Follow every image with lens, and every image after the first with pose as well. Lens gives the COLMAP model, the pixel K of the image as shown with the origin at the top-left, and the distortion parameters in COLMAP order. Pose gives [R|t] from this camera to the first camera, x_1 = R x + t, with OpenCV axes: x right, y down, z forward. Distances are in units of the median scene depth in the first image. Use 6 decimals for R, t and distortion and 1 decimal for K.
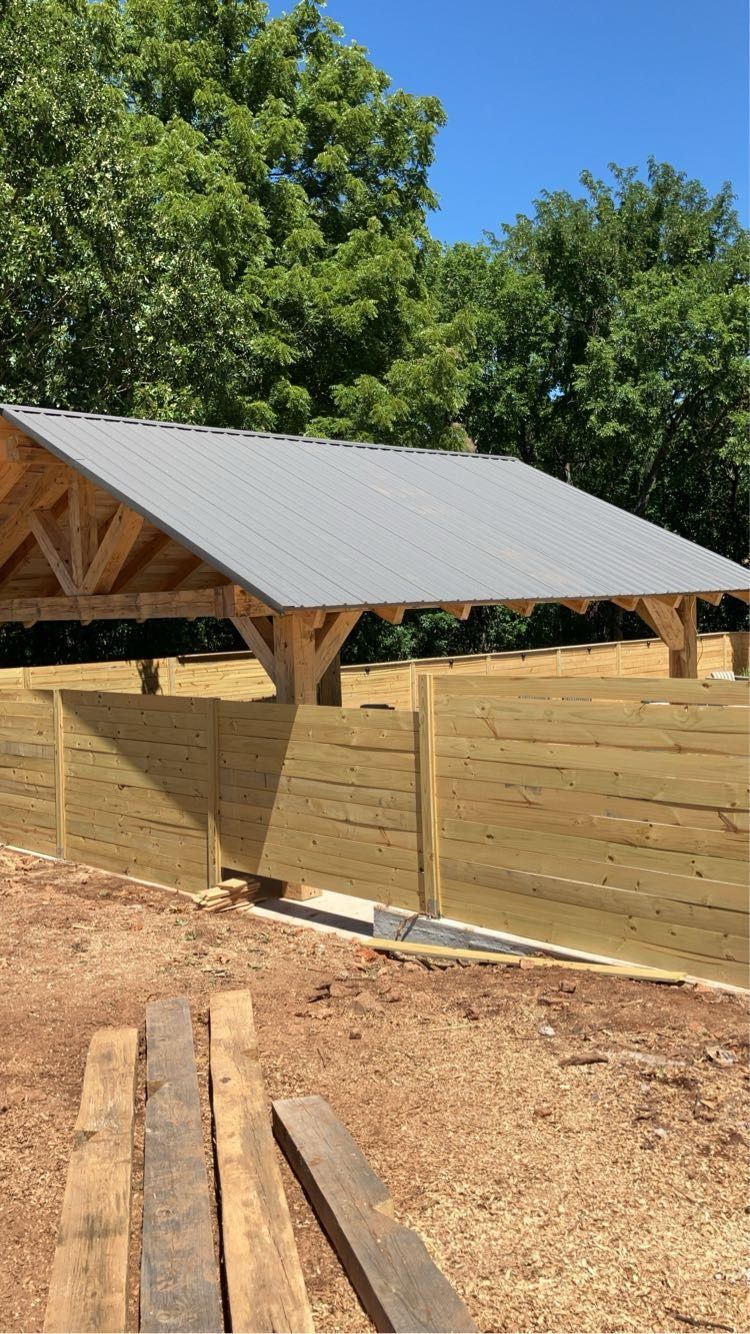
lens RADIAL K [[1180.6, 0, 379.3], [0, 1180.6, 706.1], [0, 0, 1]] dist [0.164397, -0.362399]
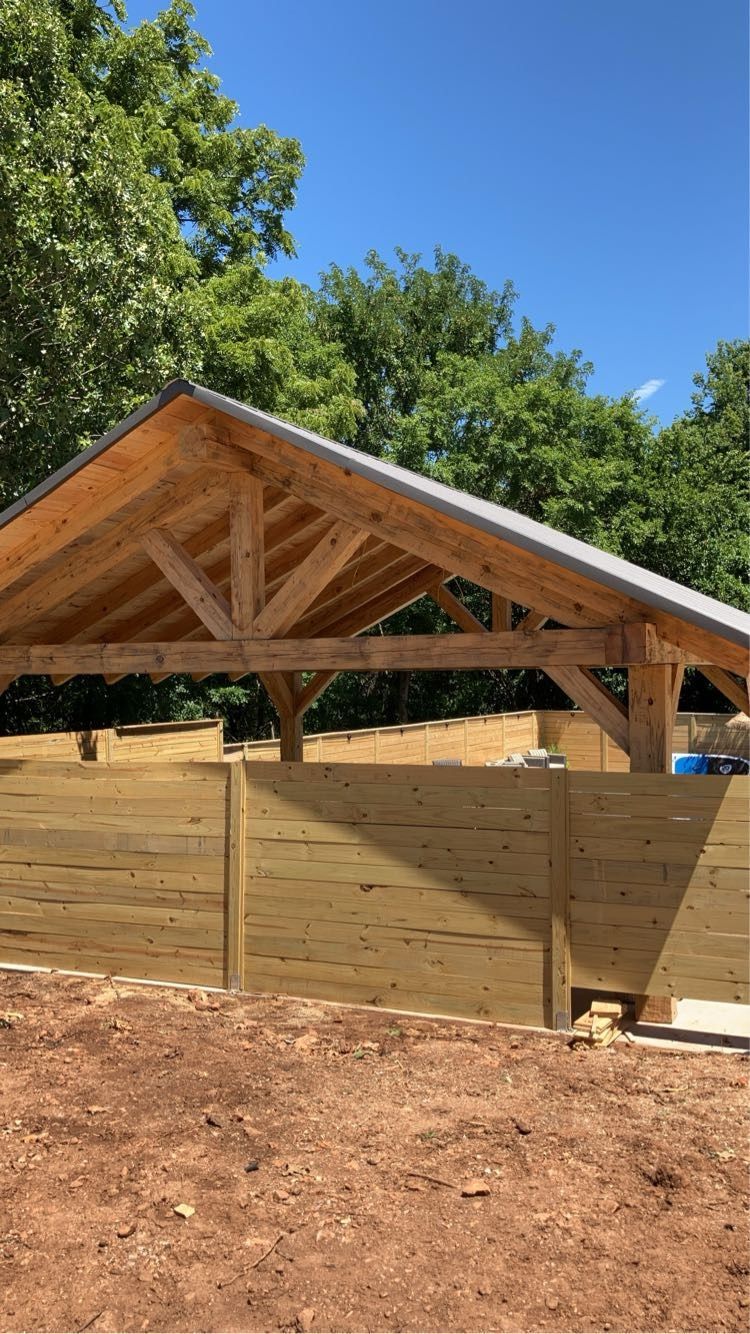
lens RADIAL K [[1180.6, 0, 379.3], [0, 1180.6, 706.1], [0, 0, 1]] dist [0.164397, -0.362399]
pose [[0.927386, 0.015269, 0.373794, -0.441321], [0.012186, 0.997404, -0.070976, 0.005142], [-0.373907, 0.070377, 0.924792, 0.254744]]
